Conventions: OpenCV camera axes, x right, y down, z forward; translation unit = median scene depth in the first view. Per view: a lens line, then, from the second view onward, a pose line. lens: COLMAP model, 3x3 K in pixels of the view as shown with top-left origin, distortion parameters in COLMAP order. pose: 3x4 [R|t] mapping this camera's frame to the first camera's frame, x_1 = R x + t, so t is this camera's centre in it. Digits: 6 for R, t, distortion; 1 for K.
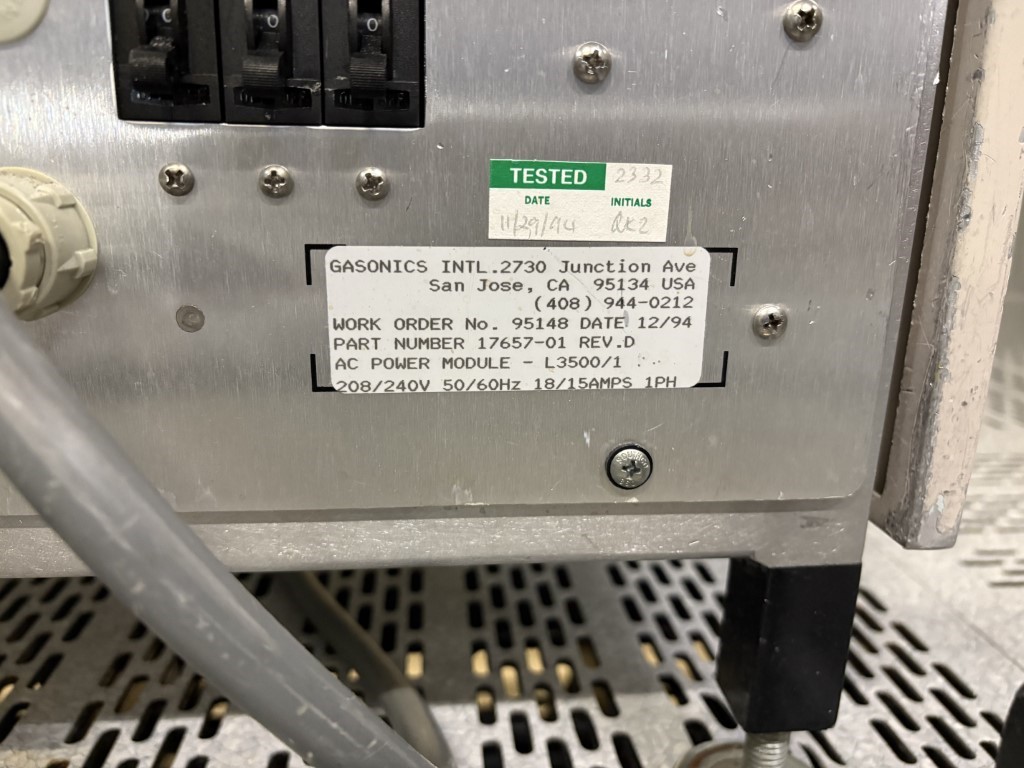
lens RADIAL K [[786.3, 0, 512.5], [0, 786.3, 382.3], [0, 0, 1]] dist [0.015823, -0.031610]
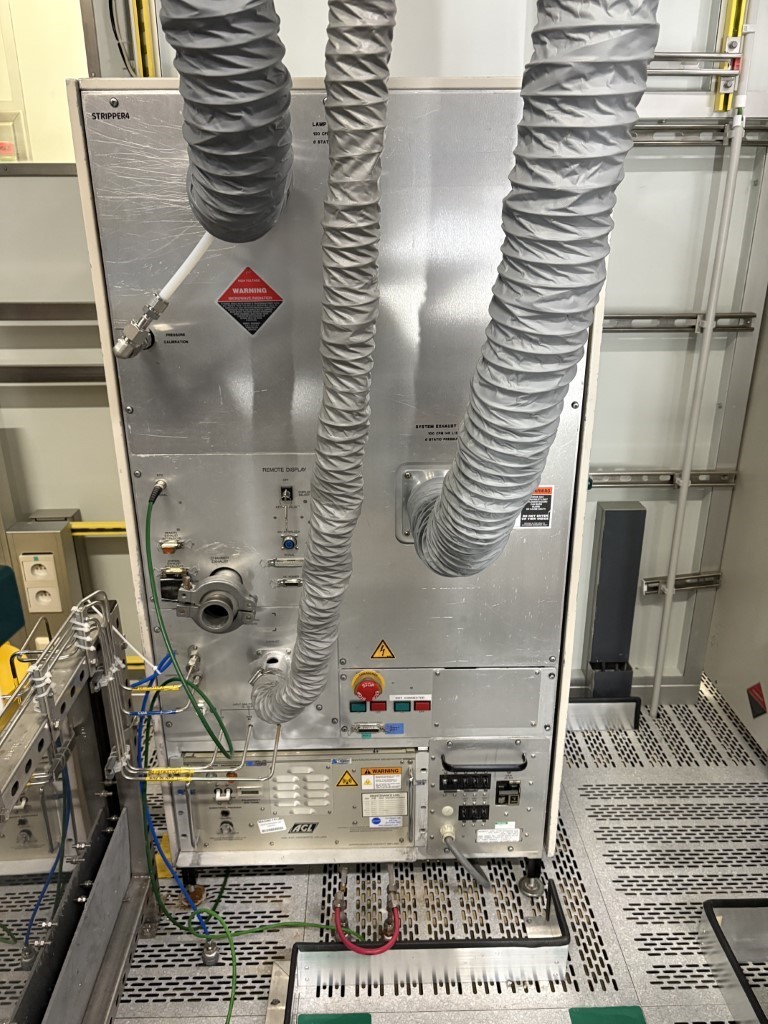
lens RADIAL K [[786.3, 0, 383.2], [0, 786.3, 511.8], [0, 0, 1]] dist [0.015823, -0.031610]
pose [[0.995932, 0.005751, -0.089921, -0.318824], [0.004200, 0.993913, 0.110089, -2.962379], [0.090007, -0.110019, 0.989846, -4.748331]]
